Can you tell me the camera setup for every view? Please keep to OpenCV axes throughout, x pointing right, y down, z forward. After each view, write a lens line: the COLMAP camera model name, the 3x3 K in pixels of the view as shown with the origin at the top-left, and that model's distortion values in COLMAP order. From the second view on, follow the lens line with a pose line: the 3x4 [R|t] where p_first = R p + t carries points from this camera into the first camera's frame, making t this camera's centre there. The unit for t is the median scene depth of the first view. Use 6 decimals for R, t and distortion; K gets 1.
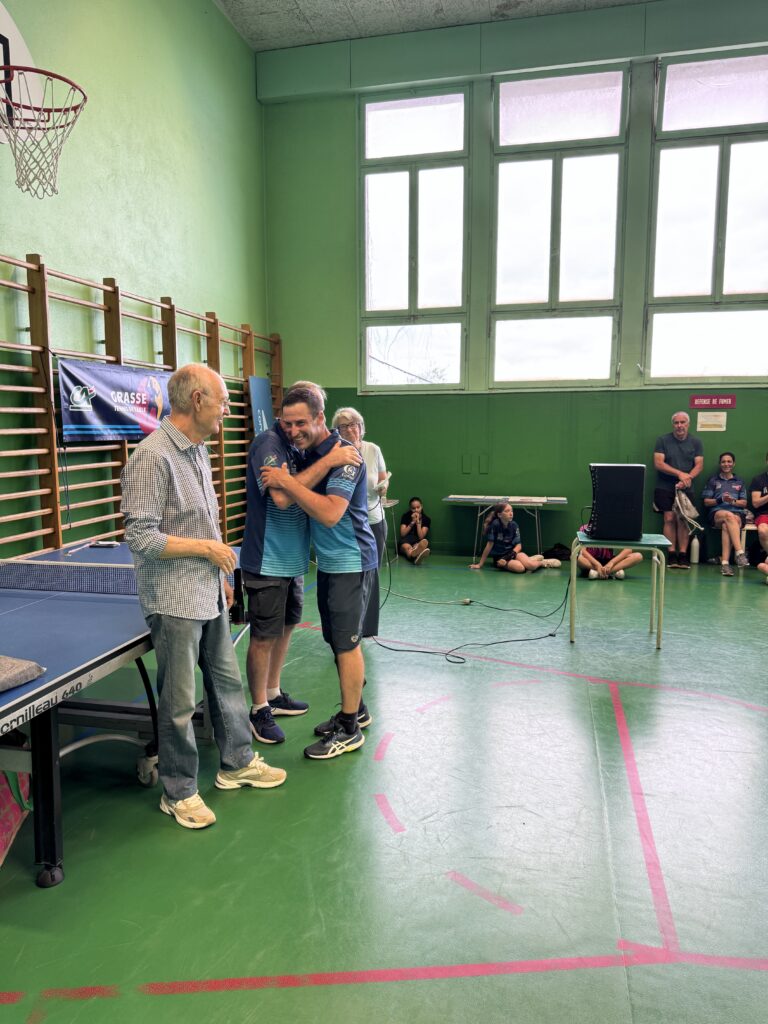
lens RADIAL K [[726.3, 0, 385.9], [0, 726.3, 517.0], [0, 0, 1]] dist [0.031993, -0.047923]
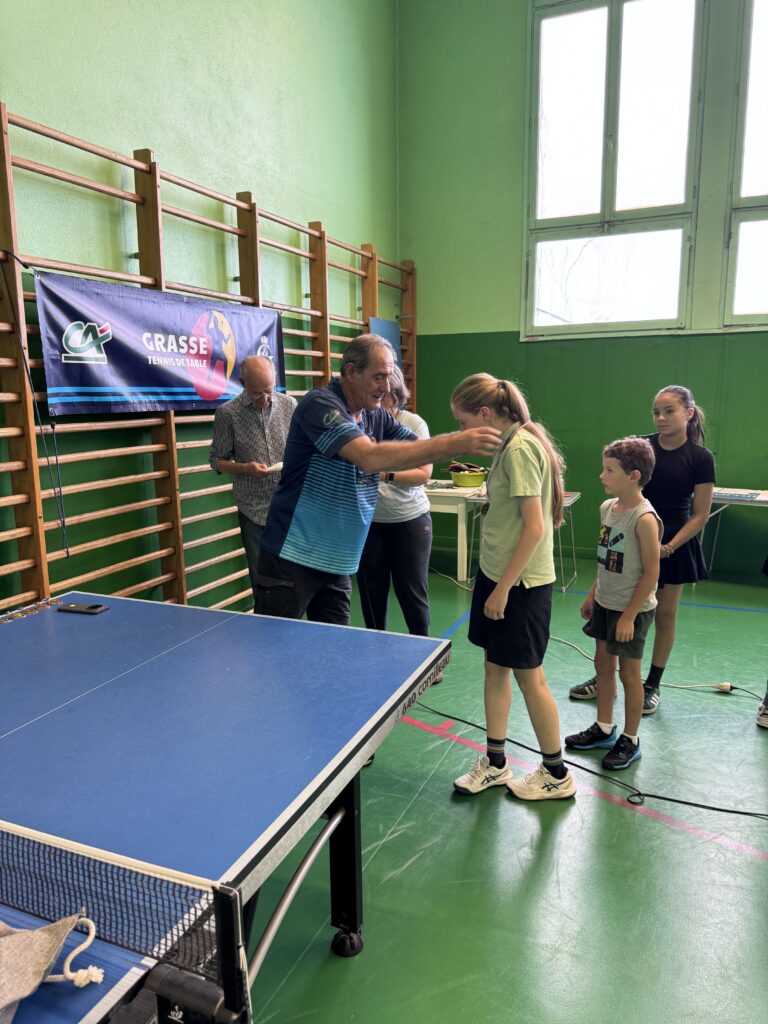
lens RADIAL K [[726.3, 0, 386.5], [0, 726.3, 521.8], [0, 0, 1]] dist [0.031993, -0.047923]
pose [[0.982576, 0.022810, -0.184454, -0.045362], [-0.012656, 0.998348, 0.056042, -0.041786], [0.185428, -0.052731, 0.981242, 0.360969]]
